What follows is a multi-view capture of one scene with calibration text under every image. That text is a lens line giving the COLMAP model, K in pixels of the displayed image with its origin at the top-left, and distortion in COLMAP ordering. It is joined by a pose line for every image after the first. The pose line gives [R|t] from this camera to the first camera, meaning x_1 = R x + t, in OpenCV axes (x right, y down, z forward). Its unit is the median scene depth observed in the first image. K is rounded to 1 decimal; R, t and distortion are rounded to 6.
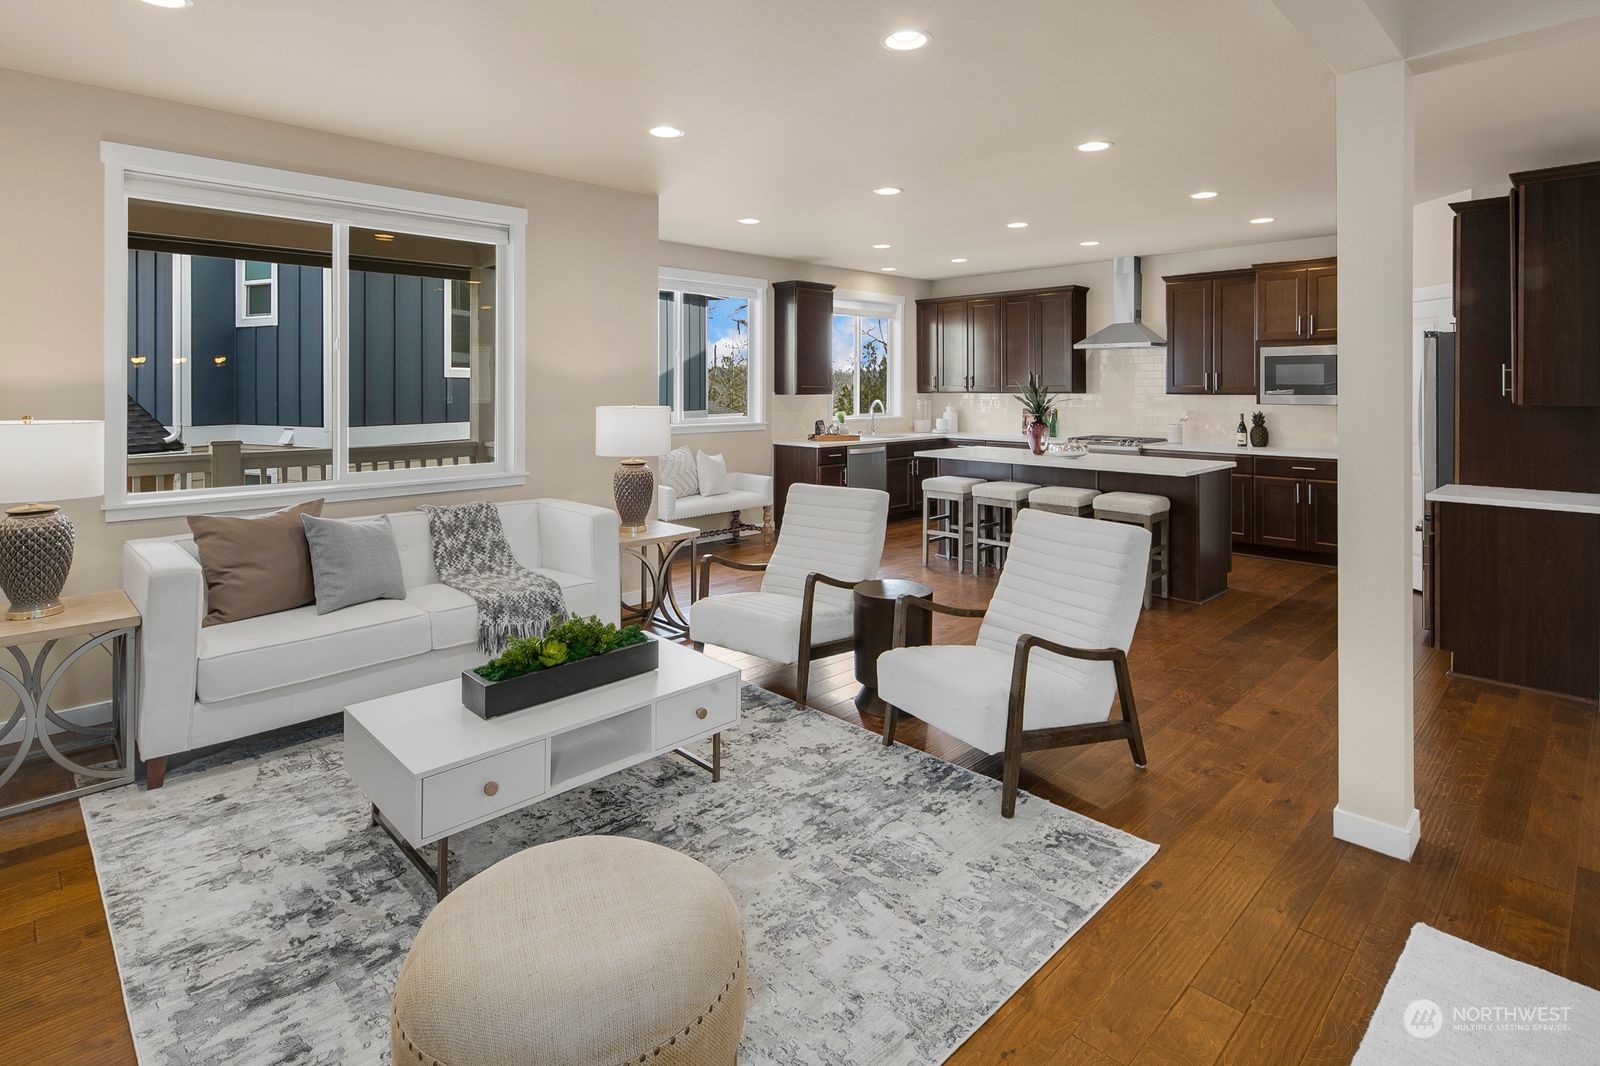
lens RADIAL K [[806.0, 0, 784.3], [0, 806.0, 389.8], [0, 0, 1]] dist [0.001869, 0.000213]
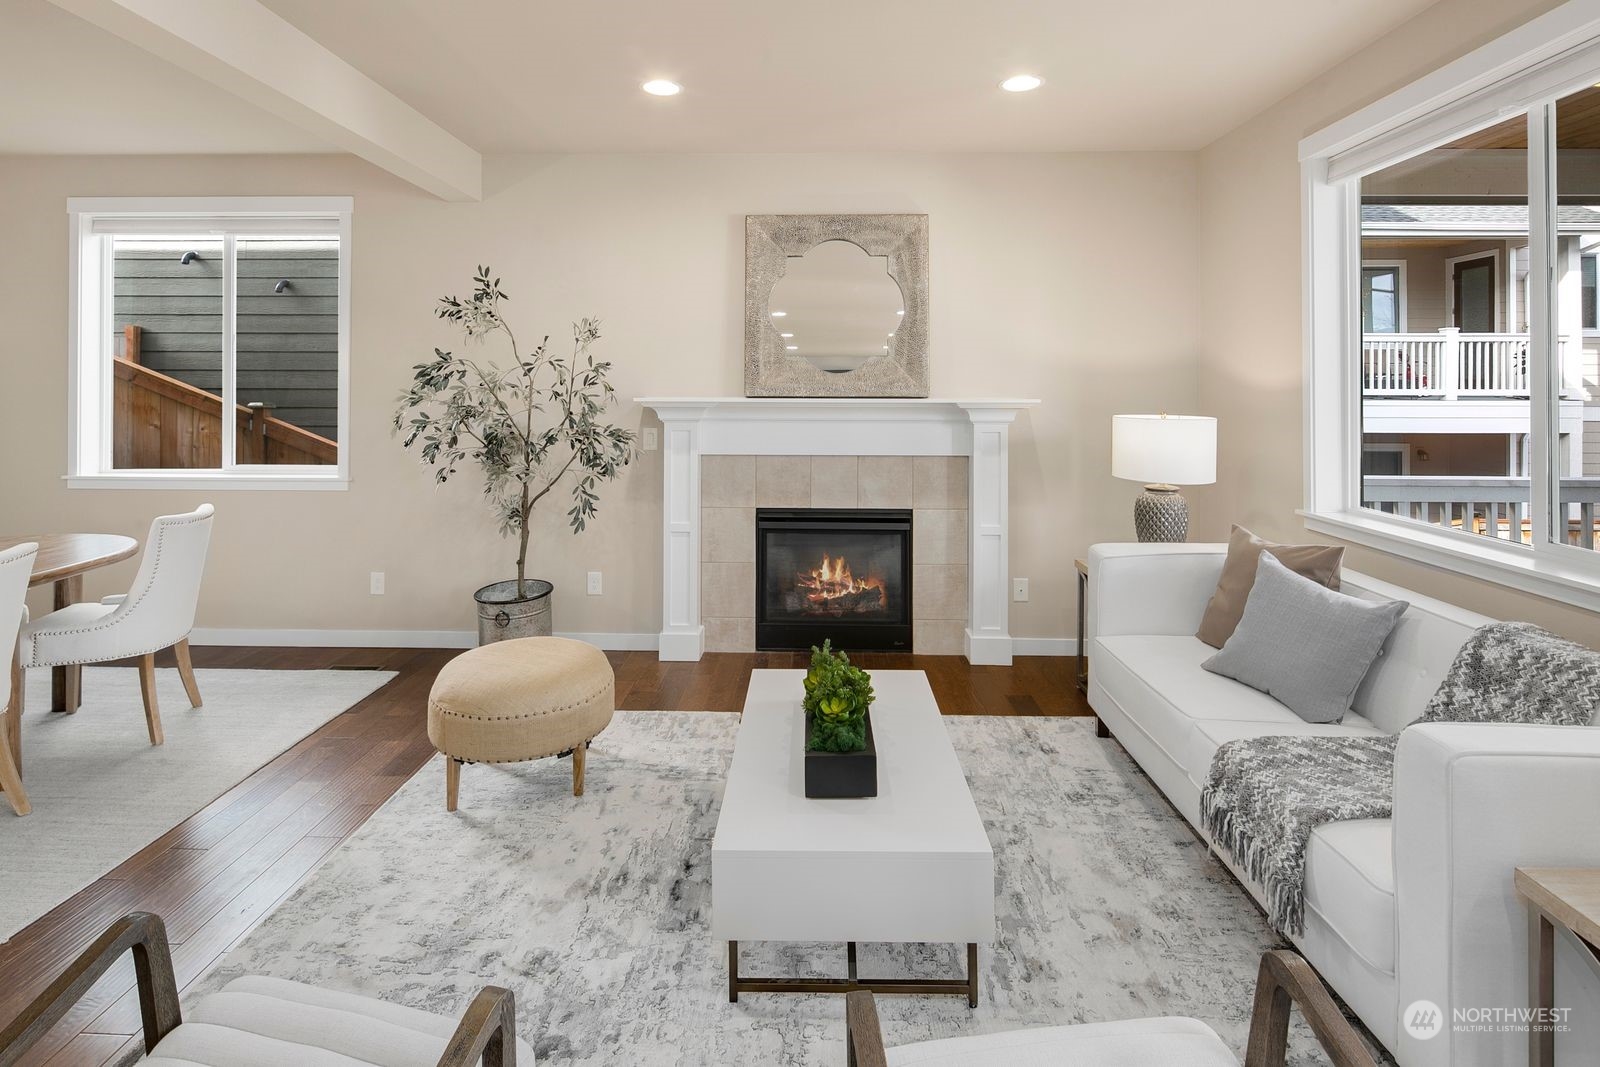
lens RADIAL K [[803.4, 0, 799.1], [0, 803.4, 382.0], [0, 0, 1]] dist [0.001022, -0.000017]
pose [[-0.712991, -0.008058, -0.701127, 0.253067], [-0.006415, 0.999967, -0.004969, -0.002561], [0.701144, 0.000955, -0.713019, 1.142651]]
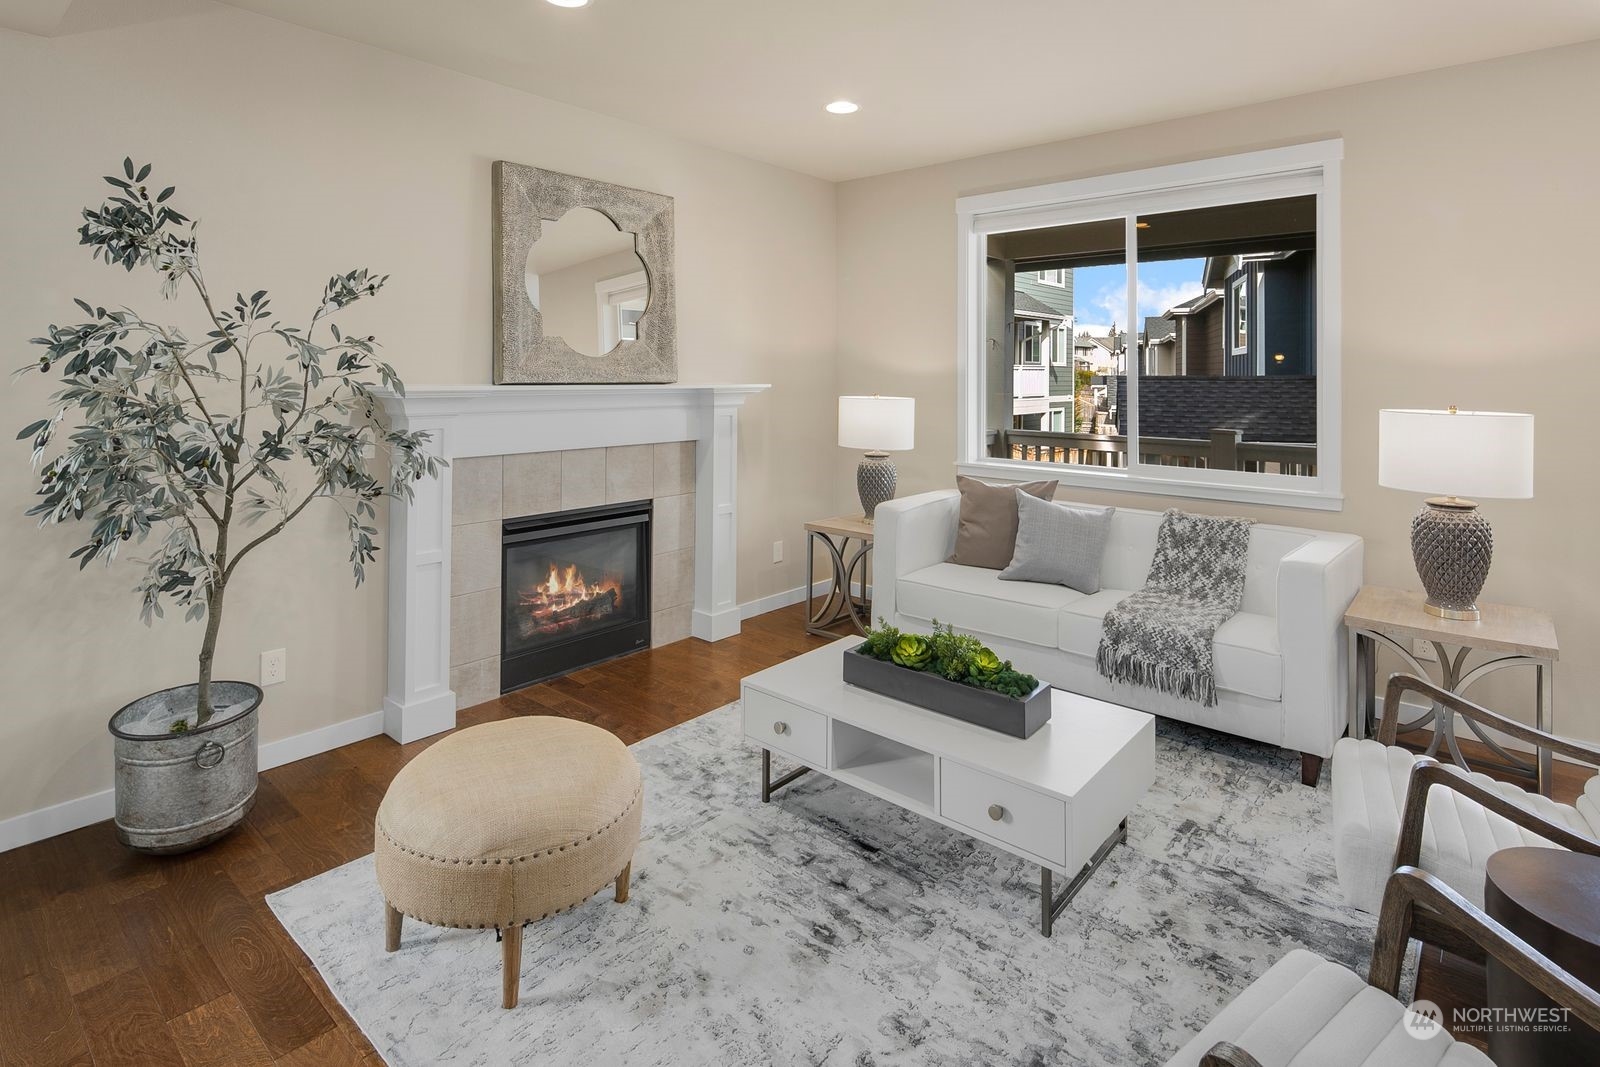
lens RADIAL K [[816.4, 0, 795.6], [0, 816.4, 364.1], [0, 0, 1]] dist [0.001085, -0.000014]
pose [[0.086015, -0.011312, -0.996230, 0.470006], [-0.011986, 0.999851, -0.012388, -0.001808], [0.996222, 0.013006, 0.085867, 0.546722]]
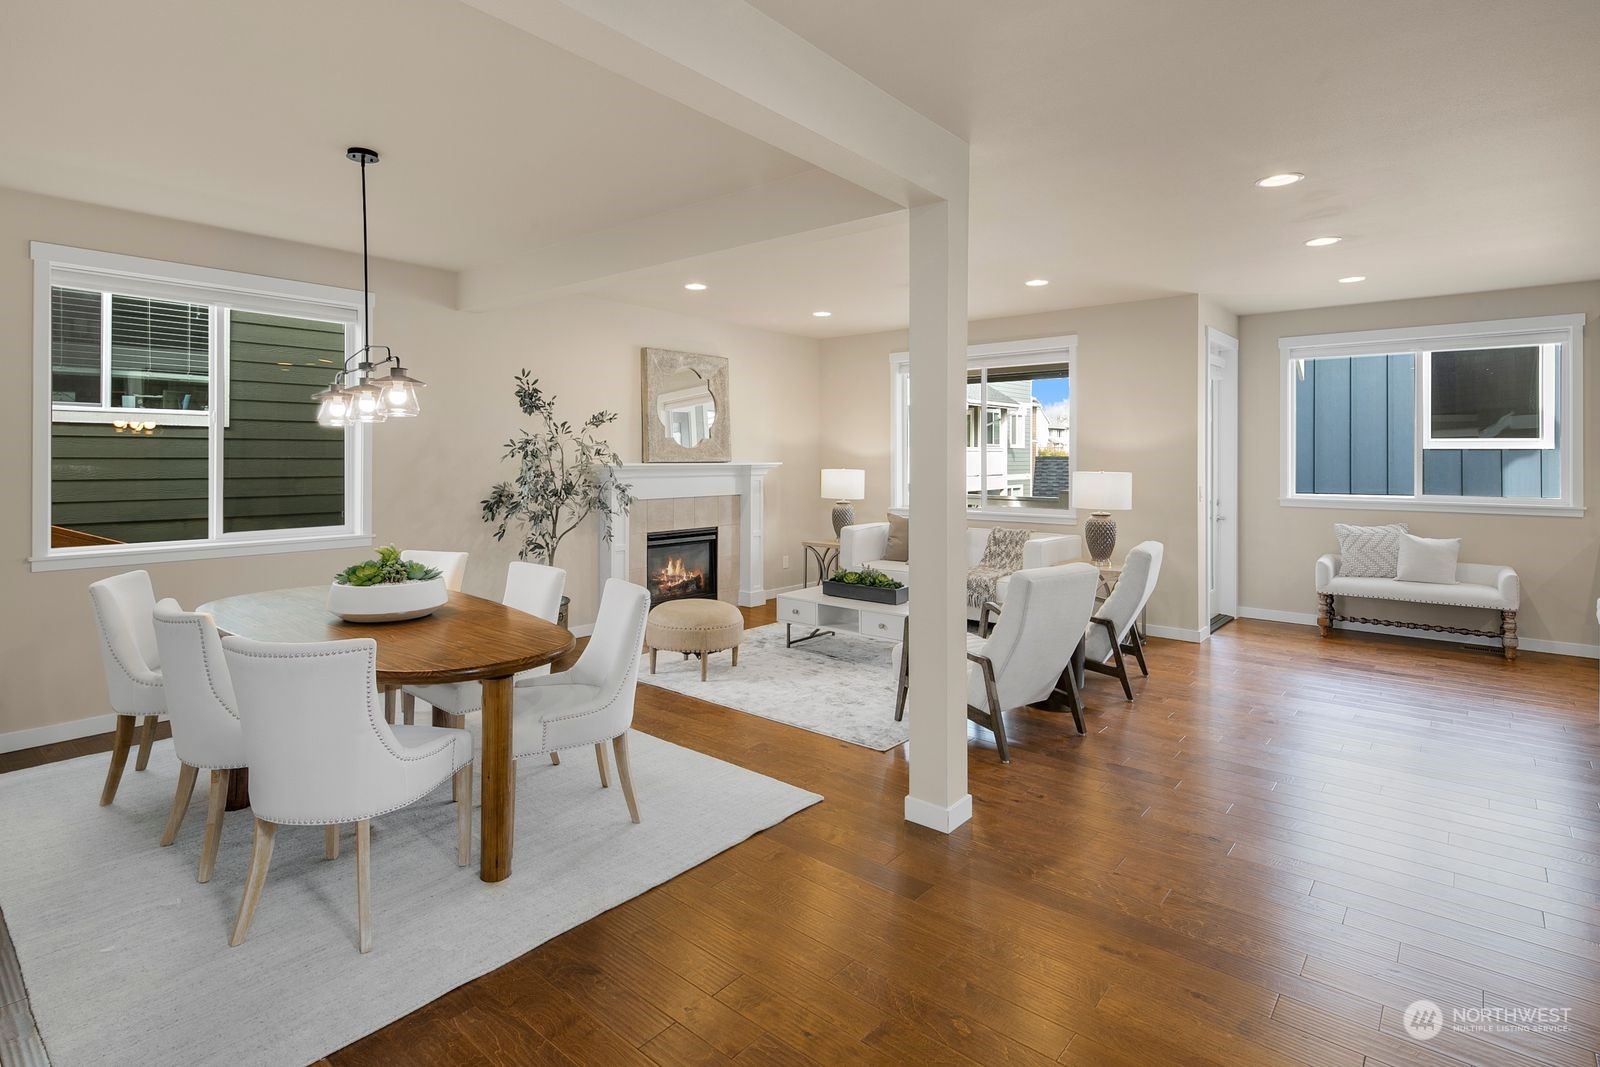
lens RADIAL K [[794.6, 0, 797.1], [0, 794.6, 453.8], [0, 0, 1]] dist [-0.002014, -0.000687]
pose [[0.104315, -0.002514, -0.994541, 1.297359], [-0.006595, 0.999973, -0.003219, -0.002905], [0.994522, 0.006895, 0.104295, 0.439725]]
